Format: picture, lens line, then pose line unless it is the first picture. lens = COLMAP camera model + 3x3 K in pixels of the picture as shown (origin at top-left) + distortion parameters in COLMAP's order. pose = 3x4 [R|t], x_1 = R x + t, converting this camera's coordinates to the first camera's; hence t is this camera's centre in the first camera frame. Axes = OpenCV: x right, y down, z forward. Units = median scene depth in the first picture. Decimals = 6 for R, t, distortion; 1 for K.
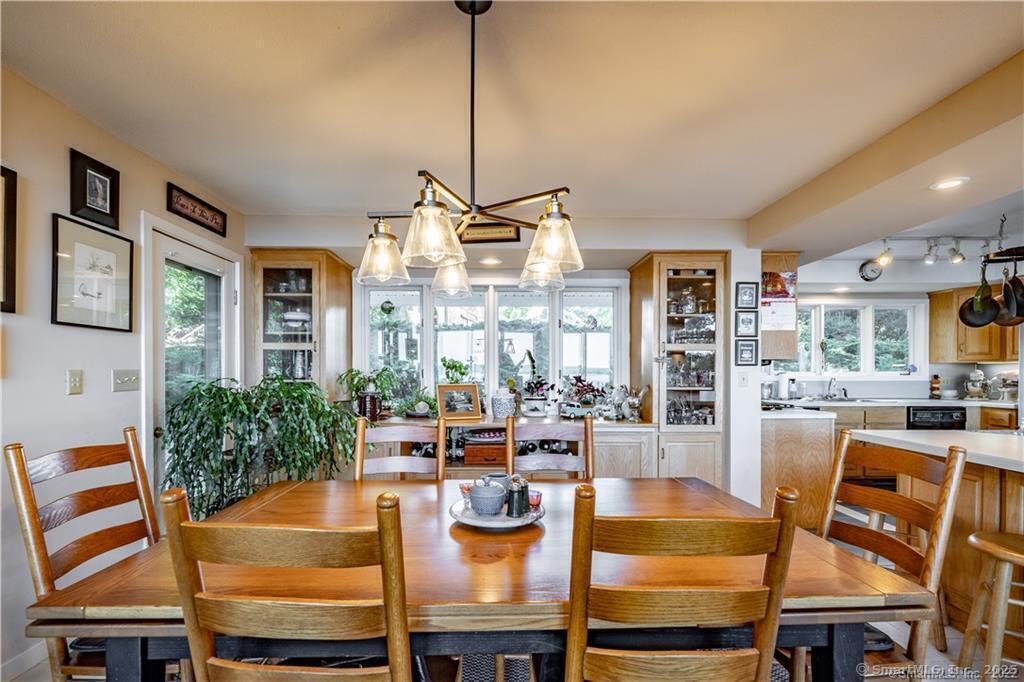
lens RADIAL K [[428.0, 0, 530.8], [0, 428.0, 376.7], [0, 0, 1]] dist [0.000554, 0.000007]
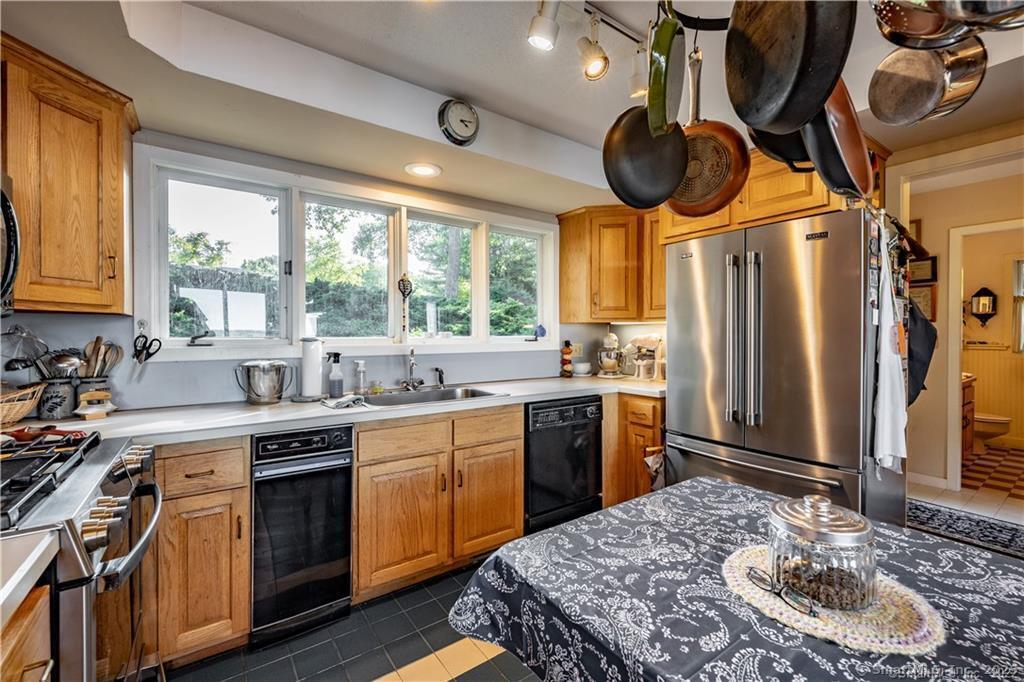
lens RADIAL K [[428.0, 0, 510.8], [0, 428.0, 338.7], [0, 0, 1]] dist [0.000554, 0.000007]
pose [[0.819899, -0.006380, 0.572472, 0.517993], [0.006028, 0.999979, 0.002512, -0.010191], [-0.572476, 0.001392, 0.819920, 0.530012]]
